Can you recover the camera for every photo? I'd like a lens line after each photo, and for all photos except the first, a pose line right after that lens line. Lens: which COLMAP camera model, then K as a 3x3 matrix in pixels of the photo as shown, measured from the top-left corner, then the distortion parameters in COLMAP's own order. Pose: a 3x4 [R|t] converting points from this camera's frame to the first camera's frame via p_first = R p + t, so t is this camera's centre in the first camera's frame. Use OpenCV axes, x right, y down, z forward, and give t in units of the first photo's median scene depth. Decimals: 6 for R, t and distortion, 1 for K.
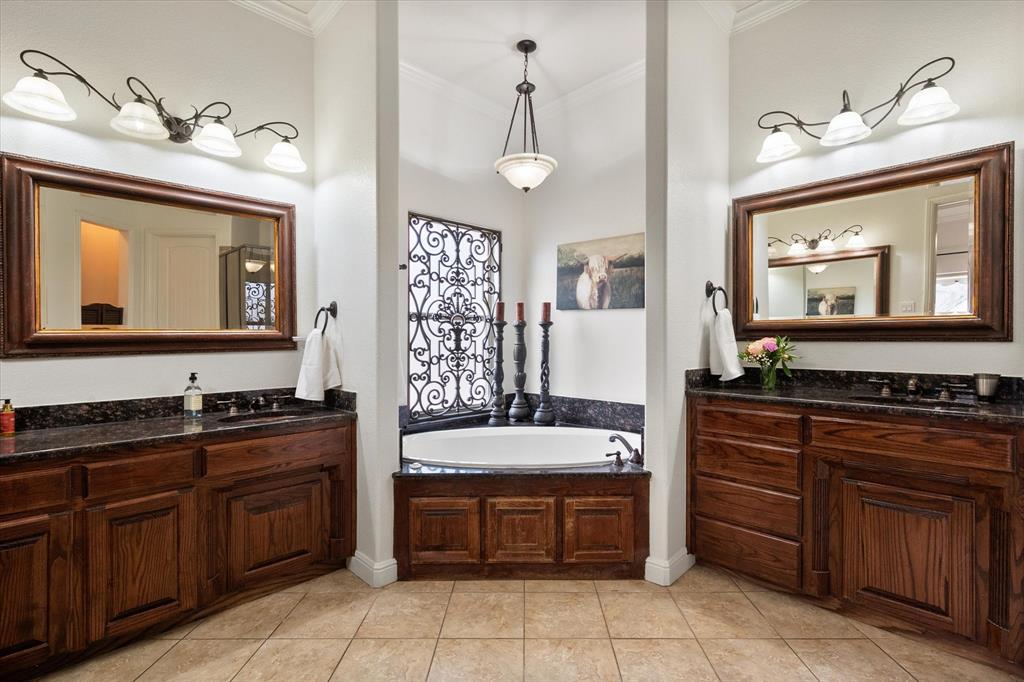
lens RADIAL K [[466.4, 0, 515.1], [0, 466.4, 333.8], [0, 0, 1]] dist [0.001238, -0.000075]
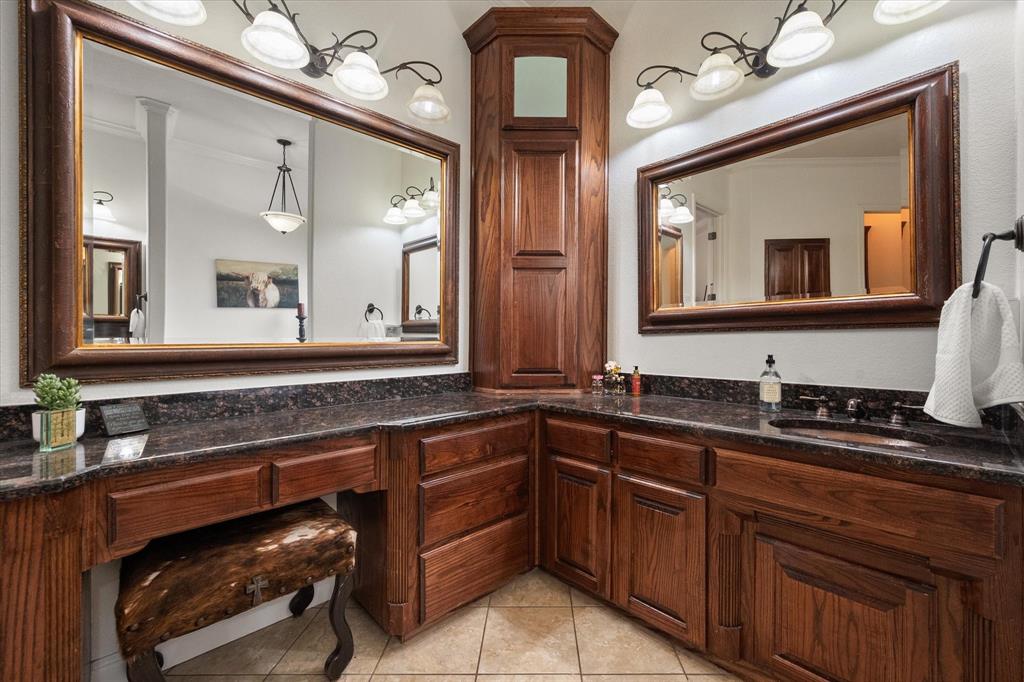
lens RADIAL K [[415.4, 0, 513.0], [0, 415.4, 335.8], [0, 0, 1]] dist [-0.001588, -0.000105]
pose [[0.020521, 0.003627, -0.999783, 0.010640], [0.014478, 0.999887, 0.003925, 0.113435], [0.999685, -0.014556, 0.020466, 1.463081]]
